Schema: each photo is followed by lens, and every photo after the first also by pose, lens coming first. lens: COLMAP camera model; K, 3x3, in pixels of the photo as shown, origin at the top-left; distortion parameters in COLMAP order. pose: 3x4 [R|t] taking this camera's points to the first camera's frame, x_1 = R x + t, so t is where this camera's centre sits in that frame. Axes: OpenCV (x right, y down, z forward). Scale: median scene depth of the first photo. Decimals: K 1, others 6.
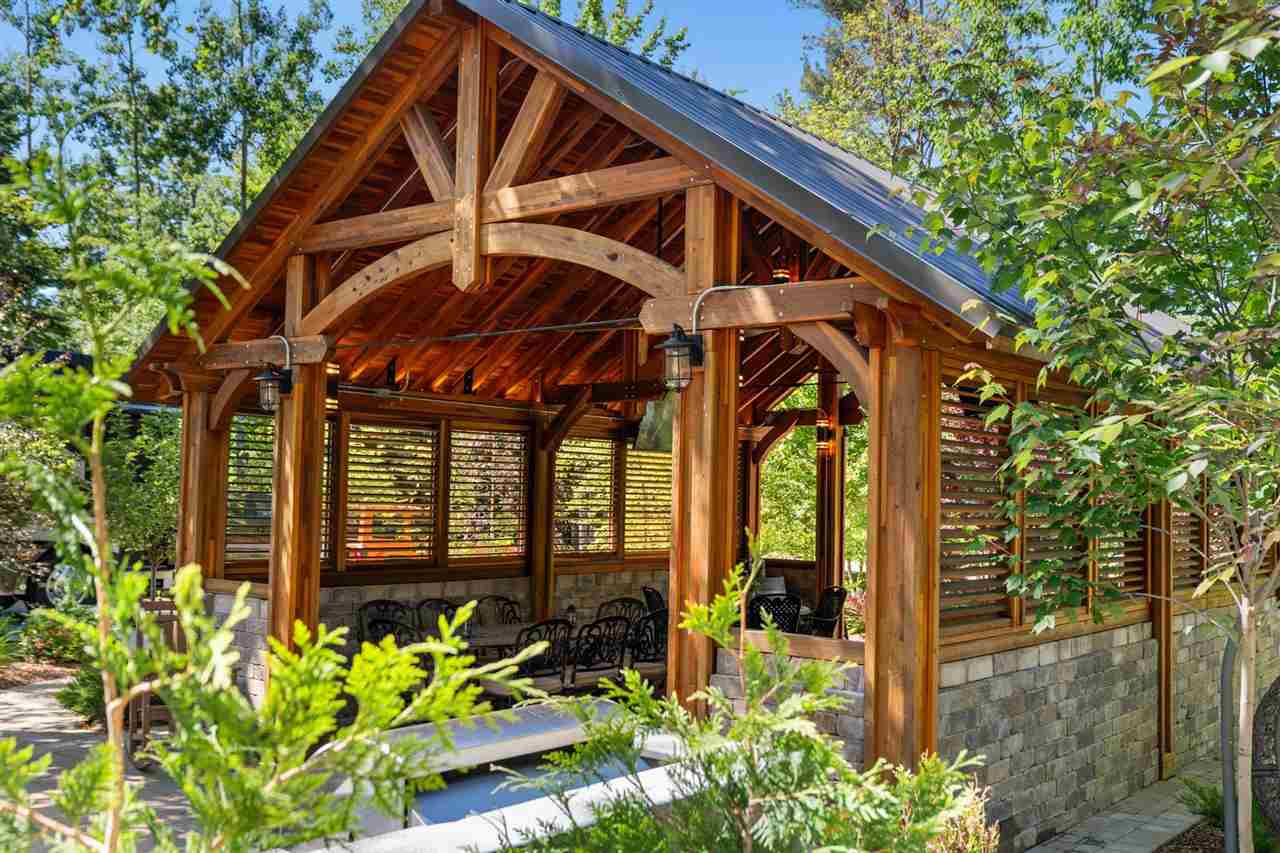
lens RADIAL K [[1278.0, 0, 640.0], [0, 1278.0, 426.5], [0, 0, 1]] dist [-0.001514, -0.000514]
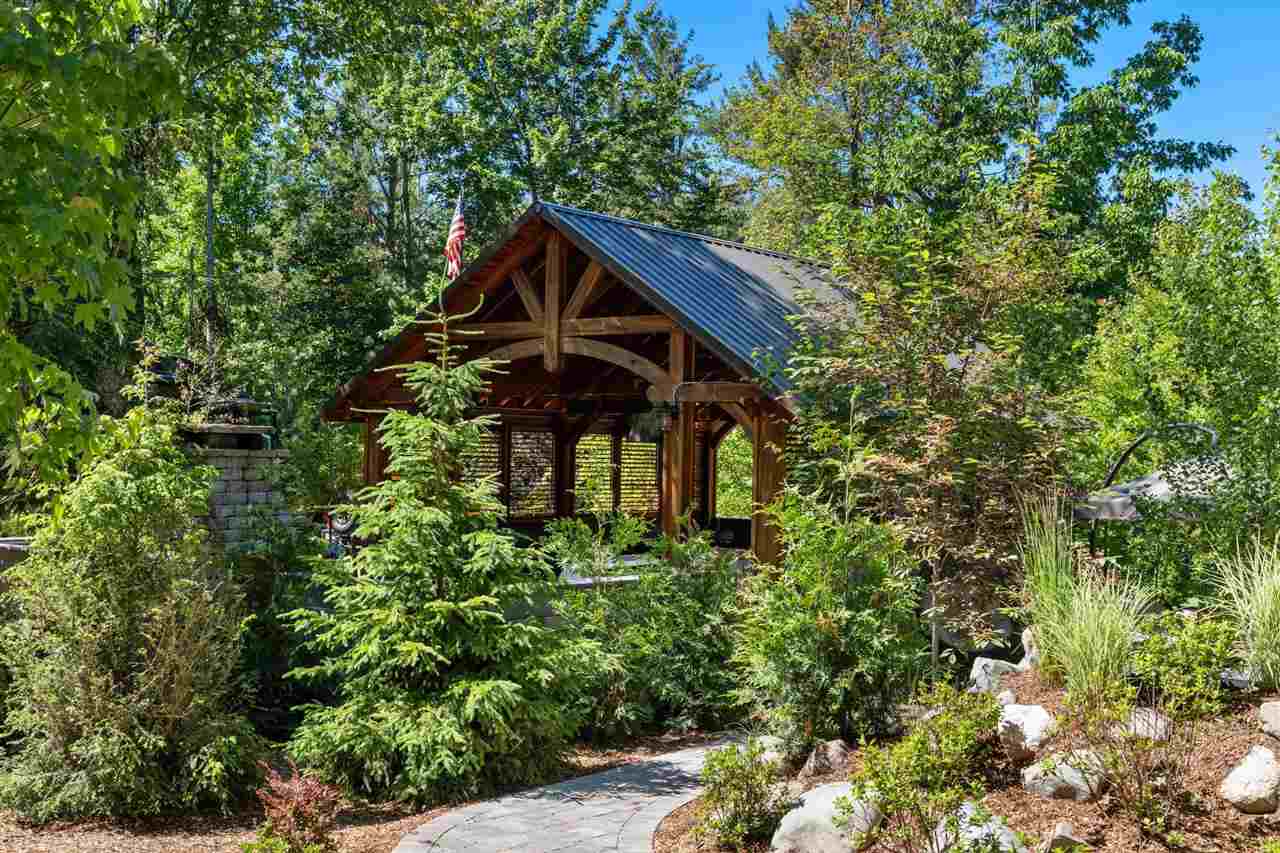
lens RADIAL K [[1621.3, 0, 640.0], [0, 1621.3, 426.5], [0, 0, 1]] dist [0.002192, 0.000949]
pose [[0.999528, -0.006312, 0.030073, -0.078669], [0.005129, 0.999216, 0.039249, -0.119070], [-0.030297, -0.039077, 0.998777, -1.406304]]
